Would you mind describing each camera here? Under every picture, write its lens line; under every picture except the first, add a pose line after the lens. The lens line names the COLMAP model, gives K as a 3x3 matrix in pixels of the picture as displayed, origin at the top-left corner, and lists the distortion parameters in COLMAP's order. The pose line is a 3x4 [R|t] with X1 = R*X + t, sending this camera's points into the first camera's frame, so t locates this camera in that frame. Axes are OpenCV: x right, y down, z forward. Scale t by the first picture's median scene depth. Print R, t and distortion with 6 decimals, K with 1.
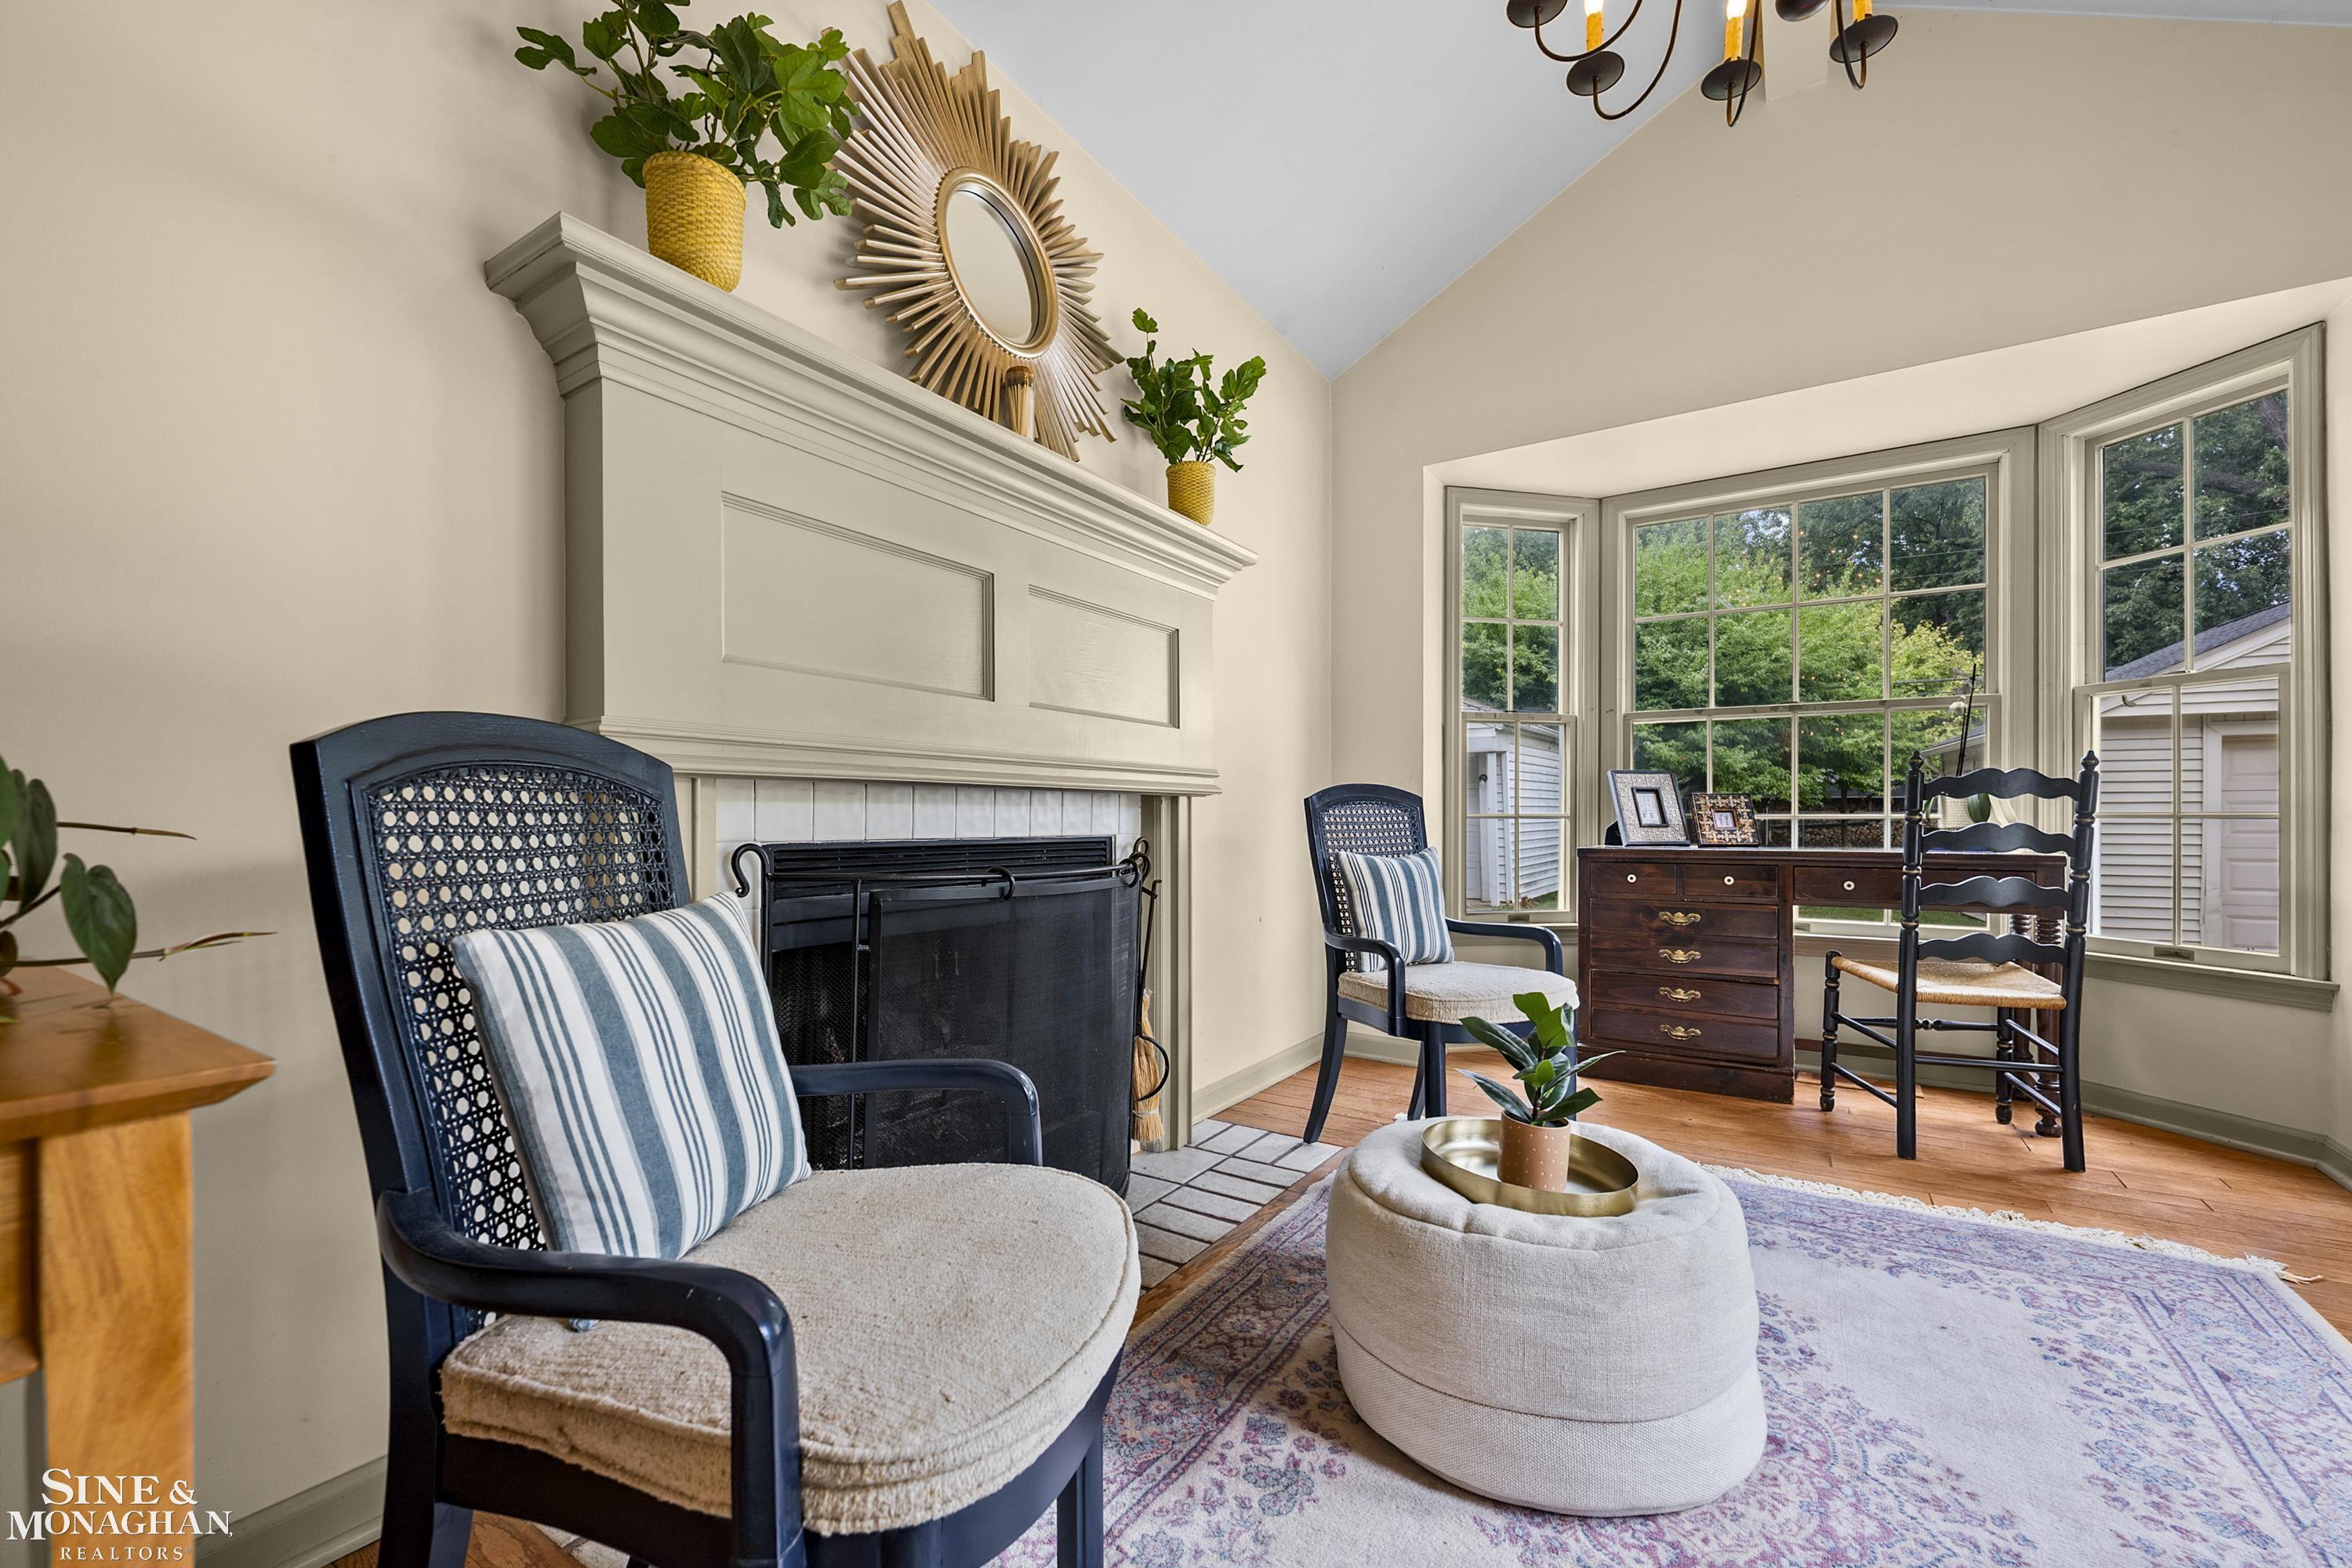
lens RADIAL K [[961.7, 0, 1176.0], [0, 961.7, 784.0], [0, 0, 1]] dist [-0.000495, 0.000100]
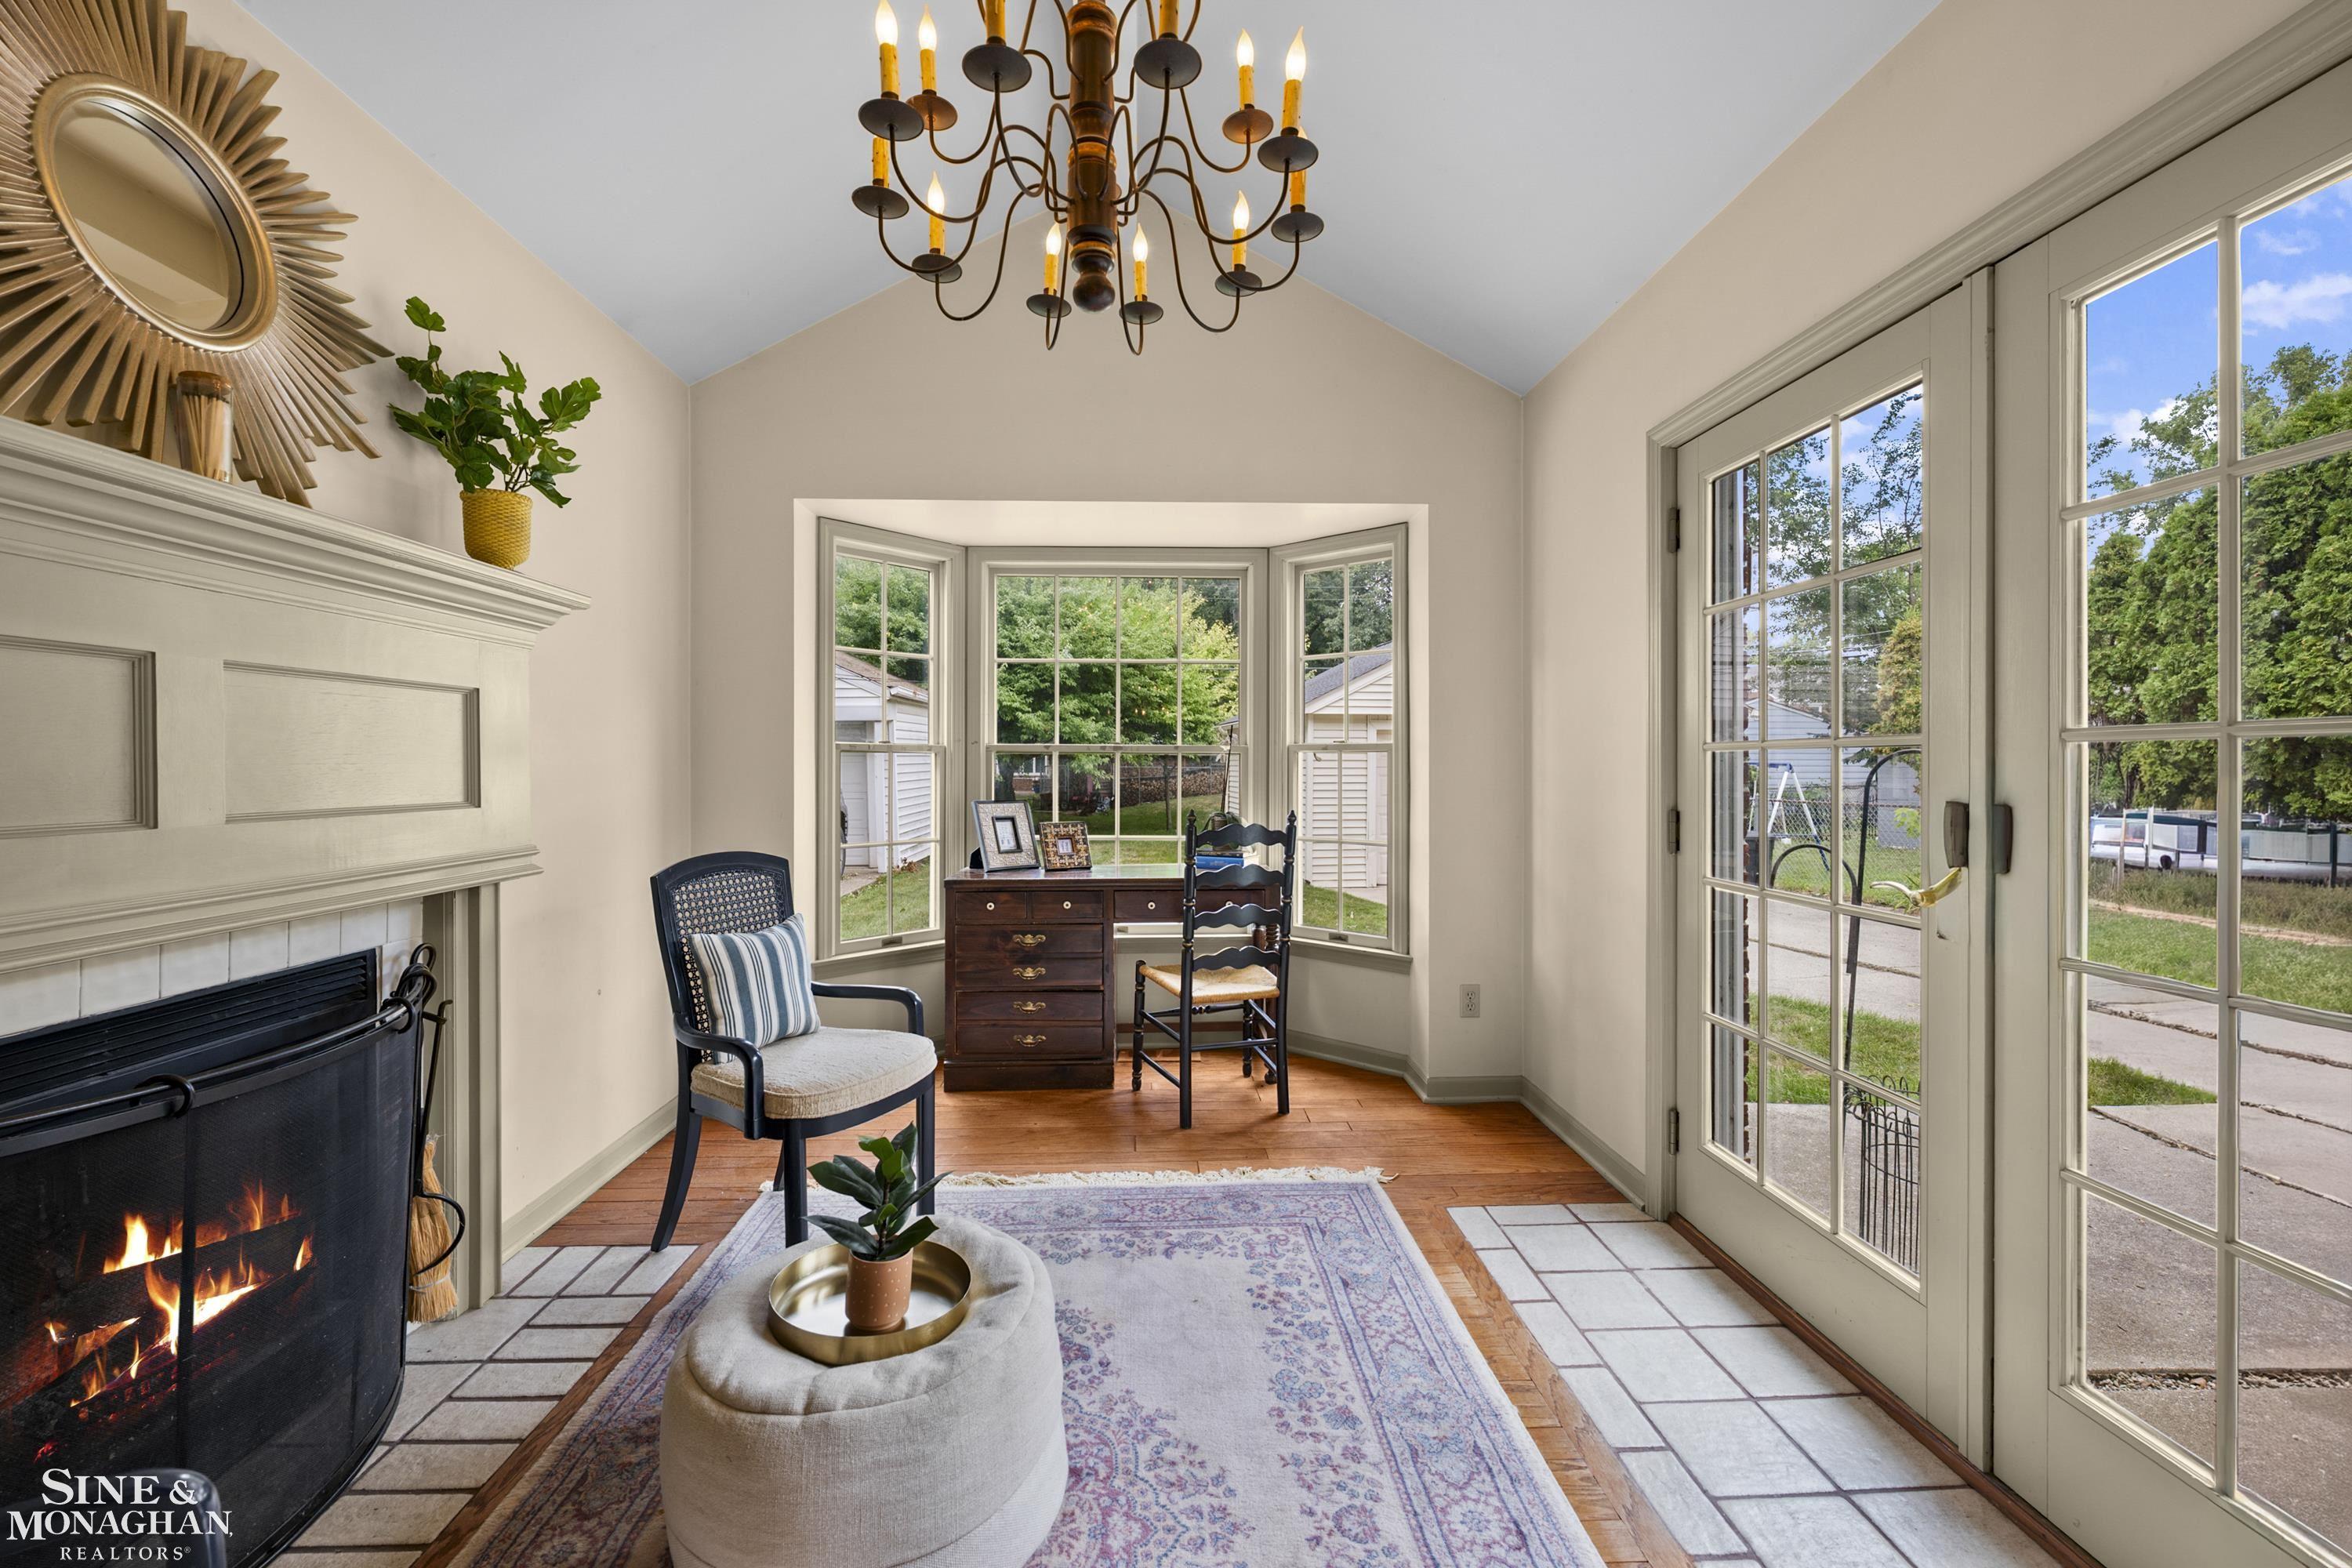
lens RADIAL K [[957.9, 0, 1174.1], [0, 957.9, 745.0], [0, 0, 1]] dist [-0.001662, 0.000323]
pose [[0.817967, -0.002142, 0.575262, 0.019346], [-0.001491, 0.999982, 0.005843, -0.124796], [-0.575264, -0.005637, 0.817949, -0.024953]]
